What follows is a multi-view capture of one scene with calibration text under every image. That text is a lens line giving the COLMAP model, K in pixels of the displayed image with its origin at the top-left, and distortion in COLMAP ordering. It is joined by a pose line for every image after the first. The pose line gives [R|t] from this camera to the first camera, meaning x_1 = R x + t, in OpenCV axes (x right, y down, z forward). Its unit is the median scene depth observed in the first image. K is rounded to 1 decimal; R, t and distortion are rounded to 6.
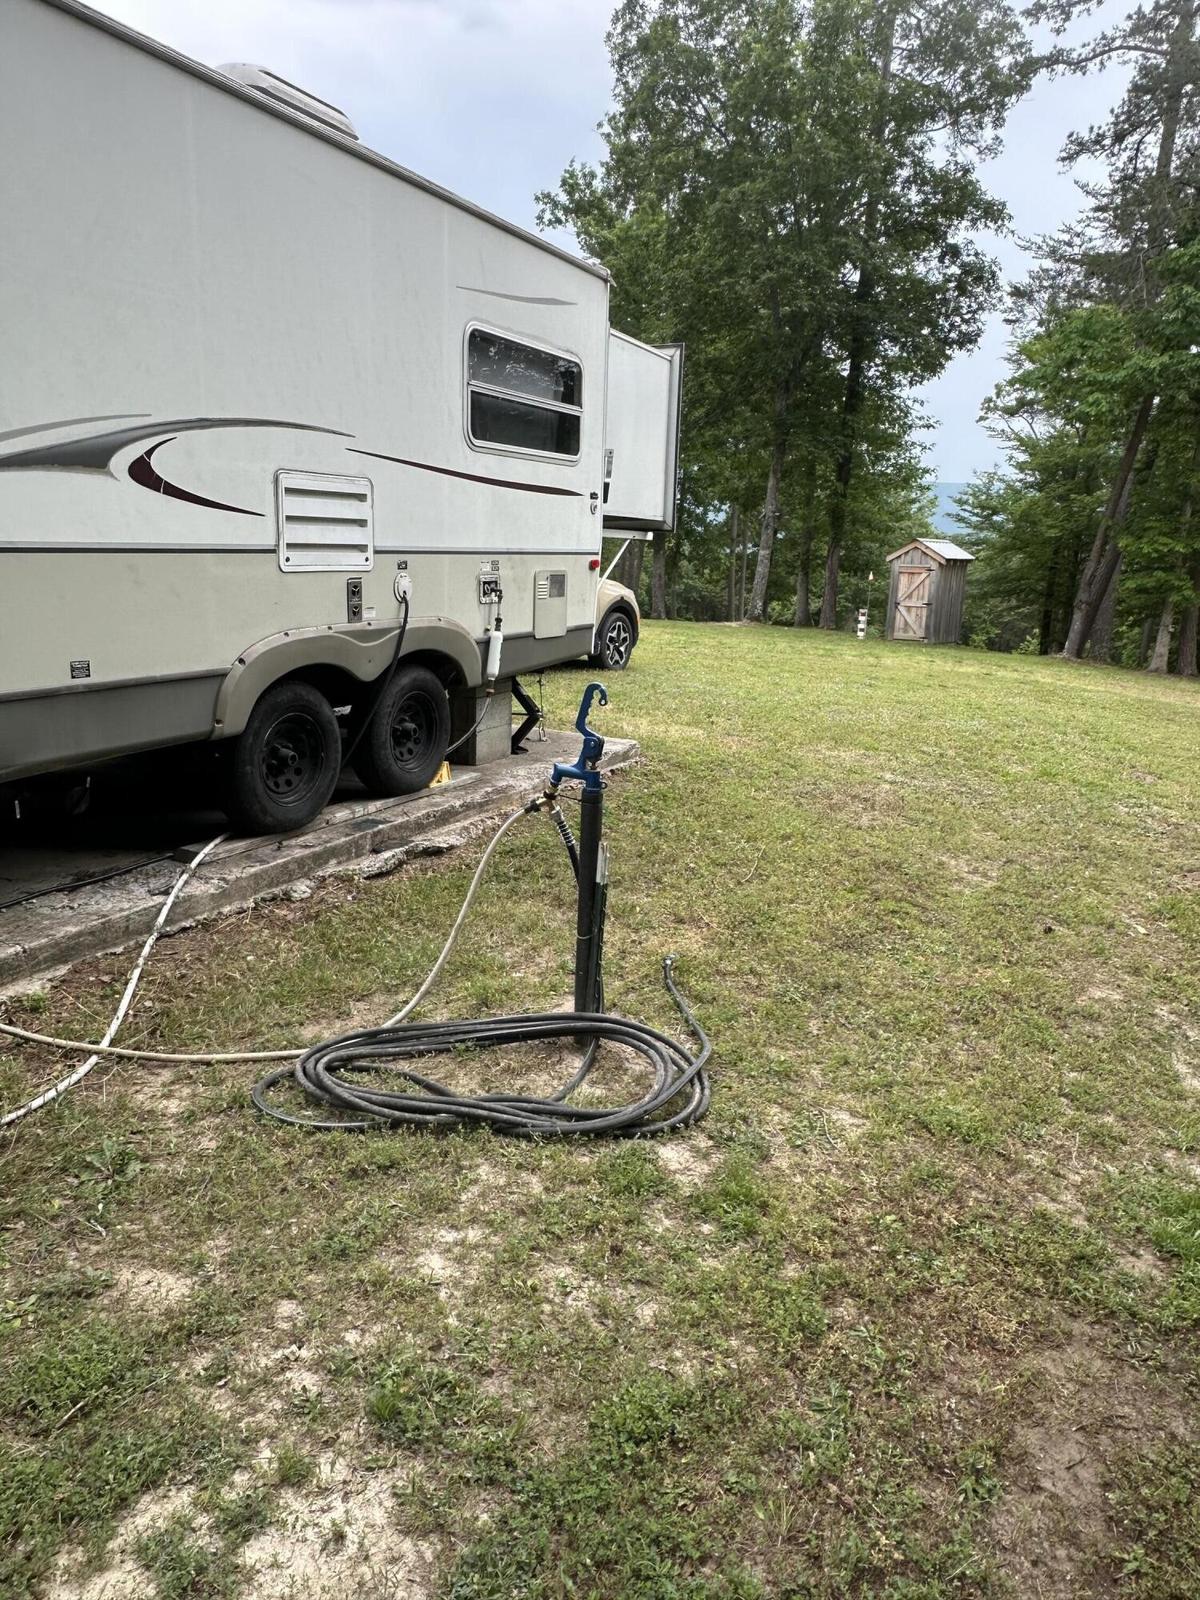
lens RADIAL K [[1104.0, 0, 600.0], [0, 1104.0, 800.0], [0, 0, 1]] dist [-0.004239, -0.000819]
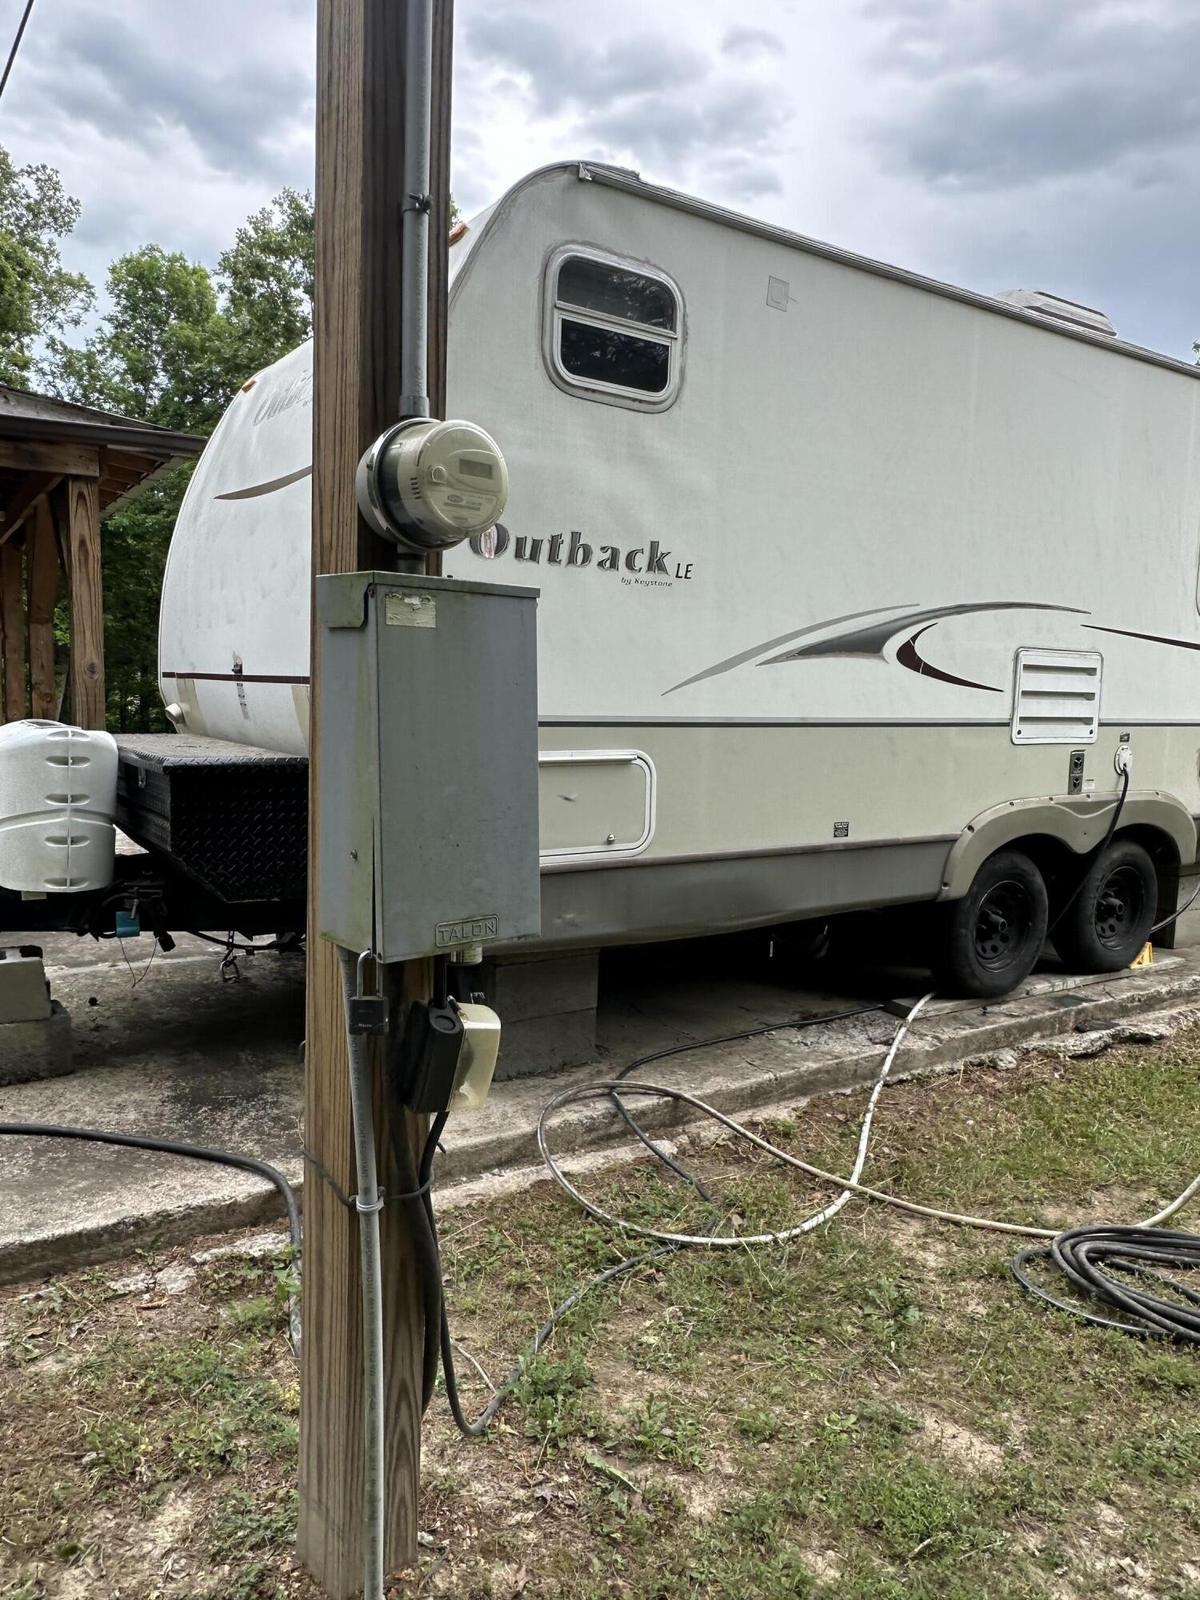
lens RADIAL K [[1104.0, 0, 600.0], [0, 1104.0, 800.0], [0, 0, 1]] dist [-0.004239, -0.000819]
pose [[0.865004, 0.044047, -0.499828, -0.108573], [-0.113431, 0.987518, -0.109279, 0.001165], [0.488775, 0.151223, 0.859203, -0.068030]]
